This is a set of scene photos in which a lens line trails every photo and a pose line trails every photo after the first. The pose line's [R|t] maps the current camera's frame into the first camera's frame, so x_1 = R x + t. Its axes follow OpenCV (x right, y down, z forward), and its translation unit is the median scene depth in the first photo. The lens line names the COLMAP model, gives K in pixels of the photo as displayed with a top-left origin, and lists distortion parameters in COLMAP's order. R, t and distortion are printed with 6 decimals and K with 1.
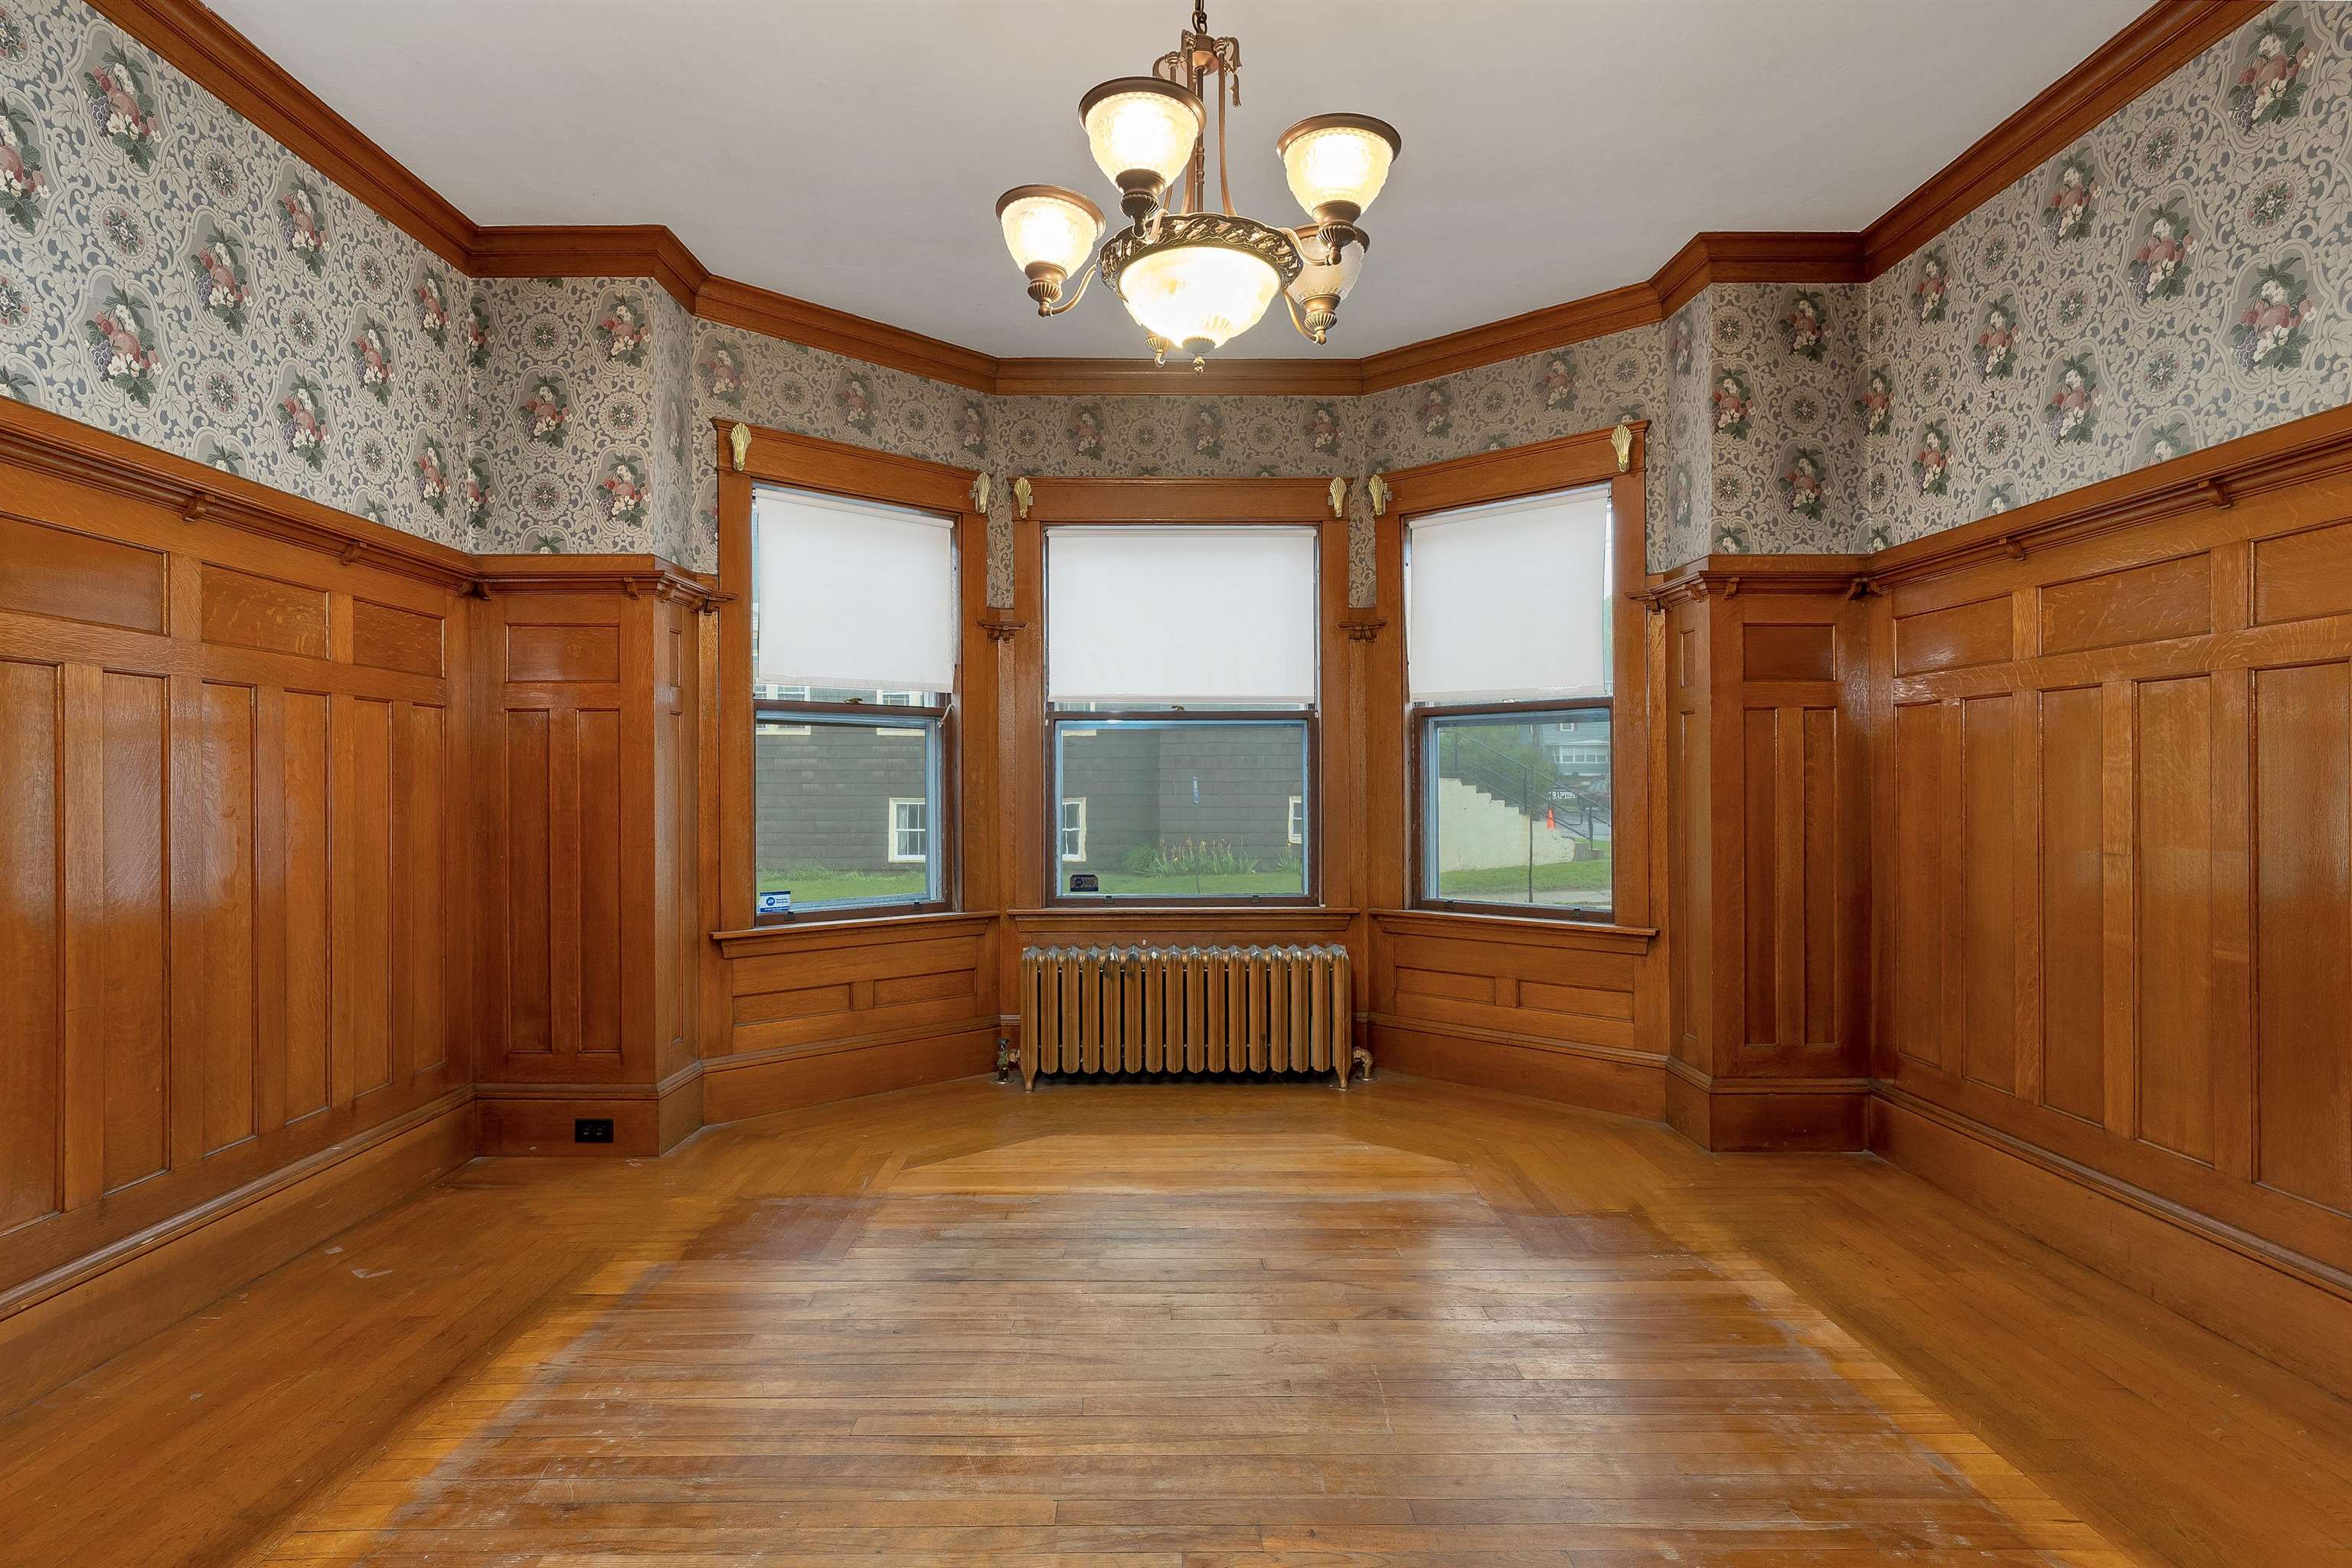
lens RADIAL K [[1105.3, 0, 1176.0], [0, 1105.3, 784.0], [0, 0, 1]] dist [-0.003369, -0.000218]
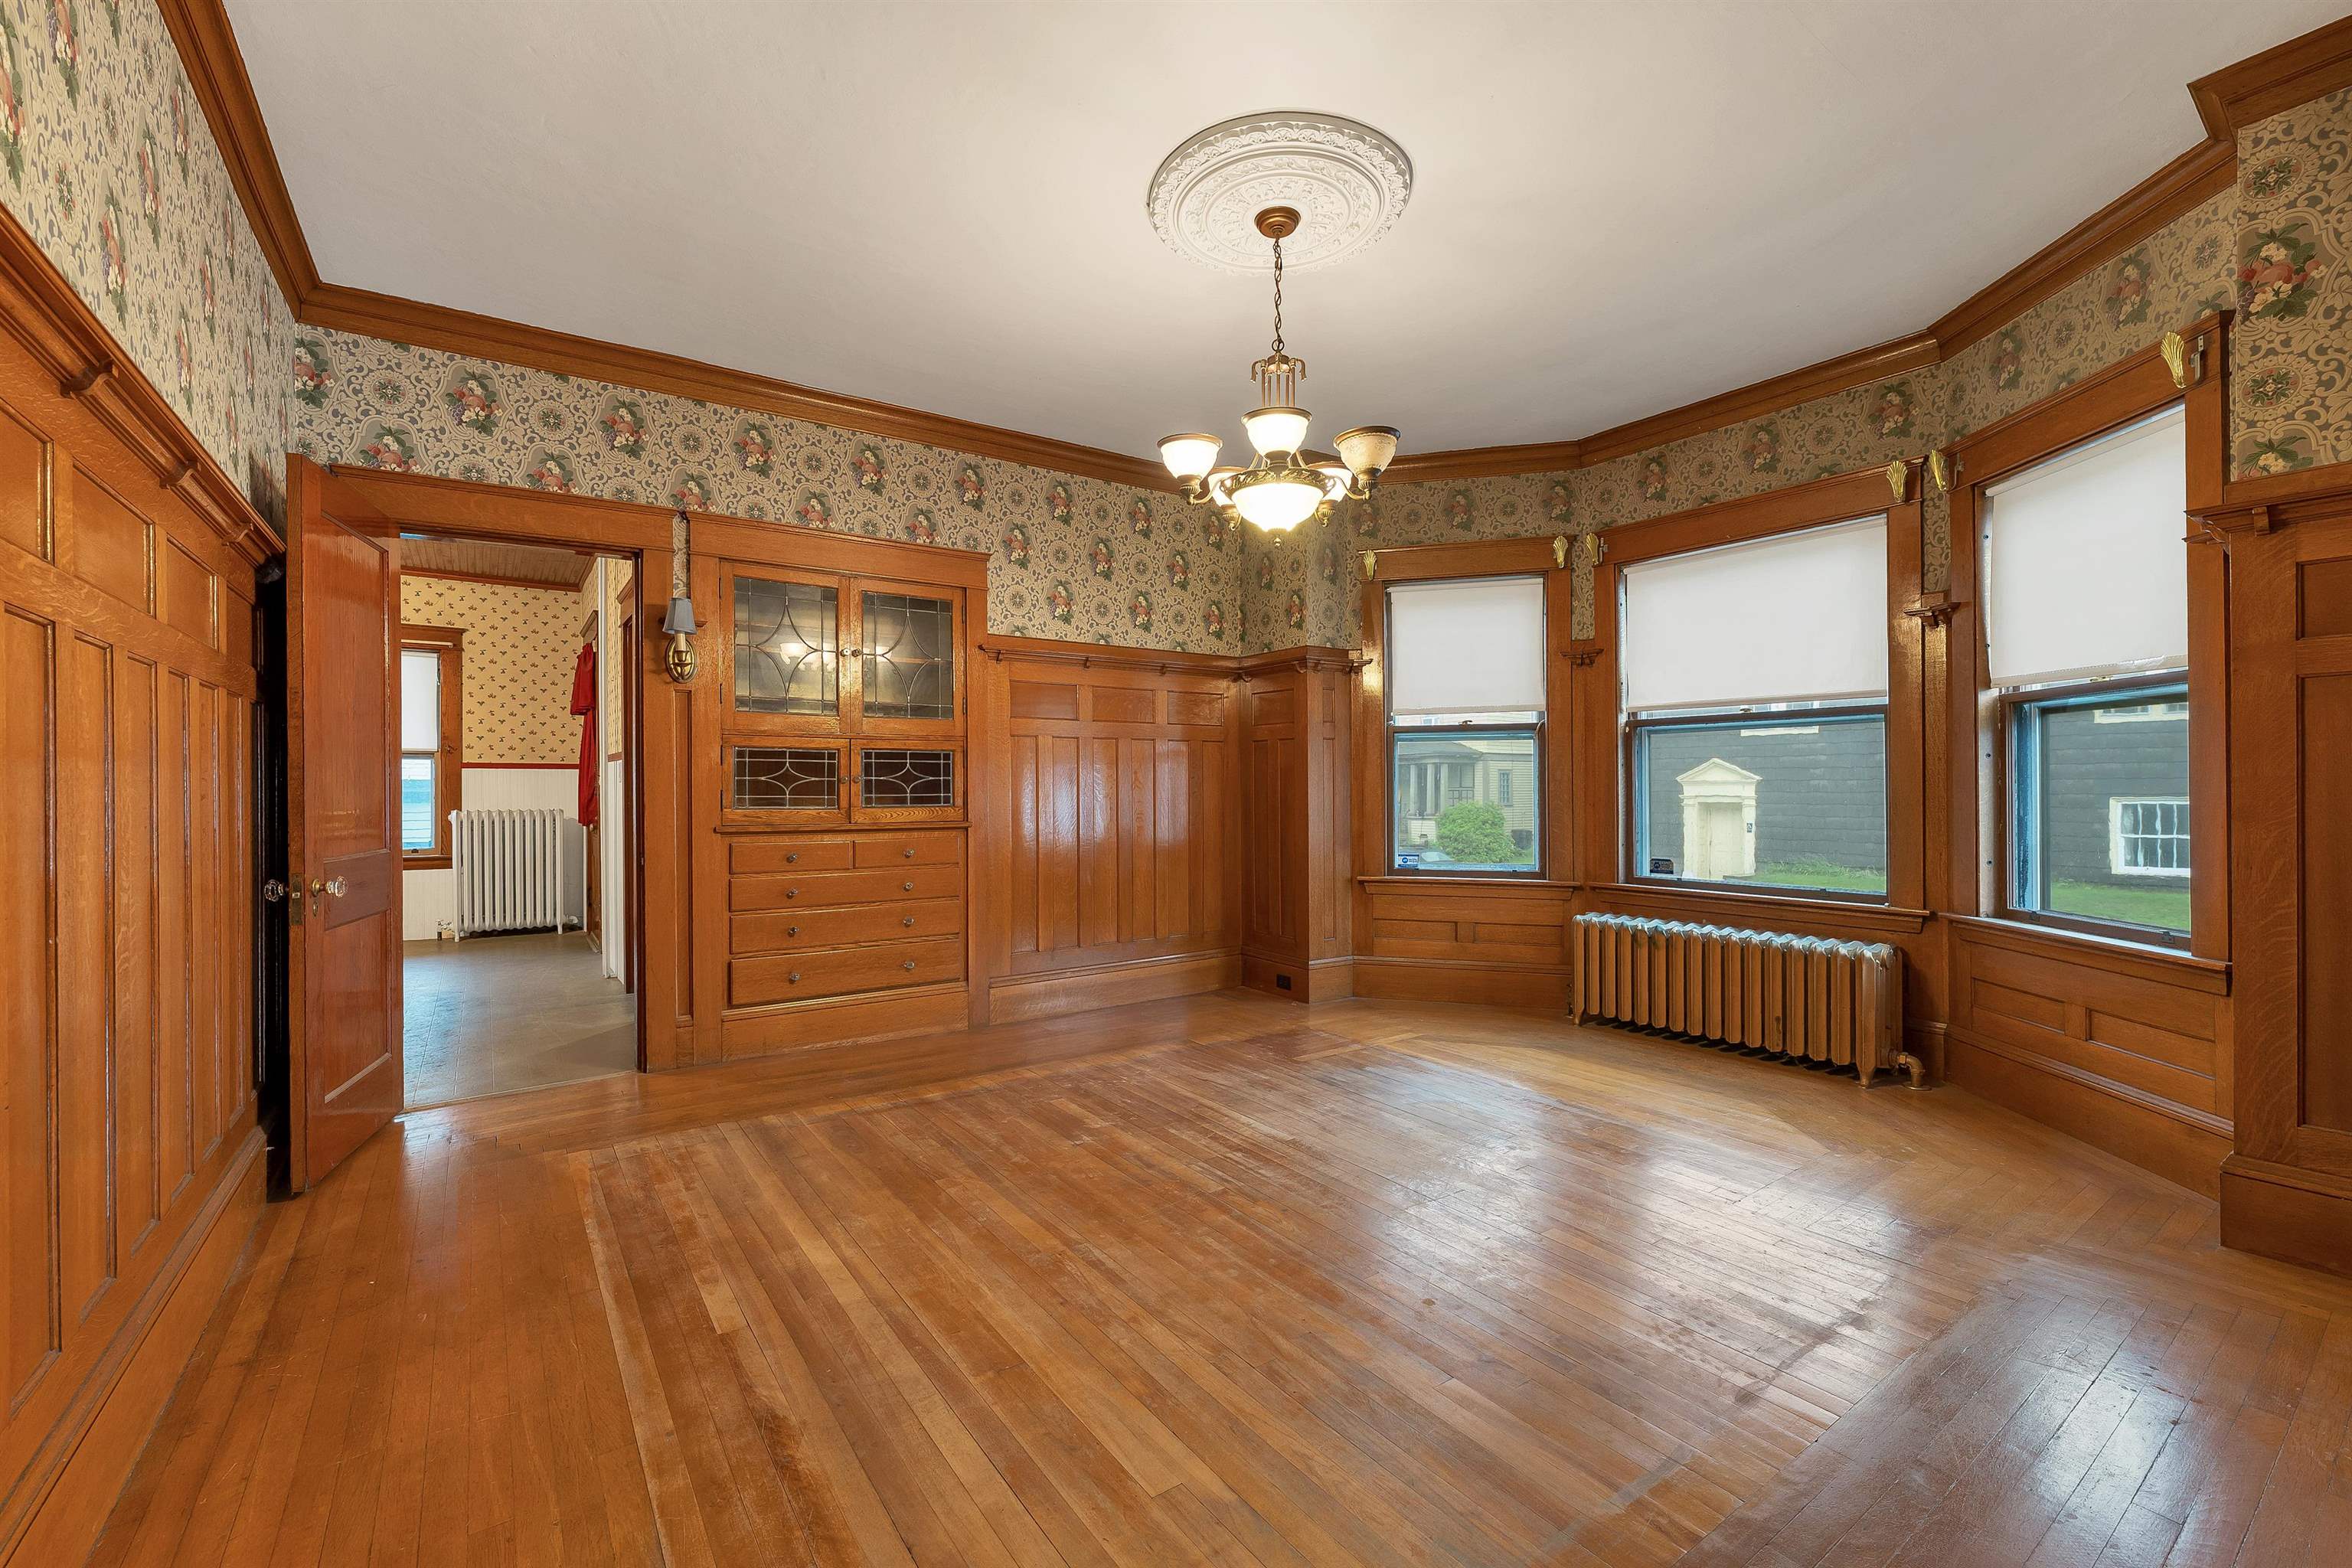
lens RADIAL K [[990.4, 0, 1176.7], [0, 990.4, 792.3], [0, 0, 1]] dist [0.000440, 0.000222]
pose [[0.559678, 0.004789, -0.828697, 0.767079], [0.004210, 0.999954, 0.008622, 0.001616], [0.828700, -0.008315, 0.559632, -0.010161]]
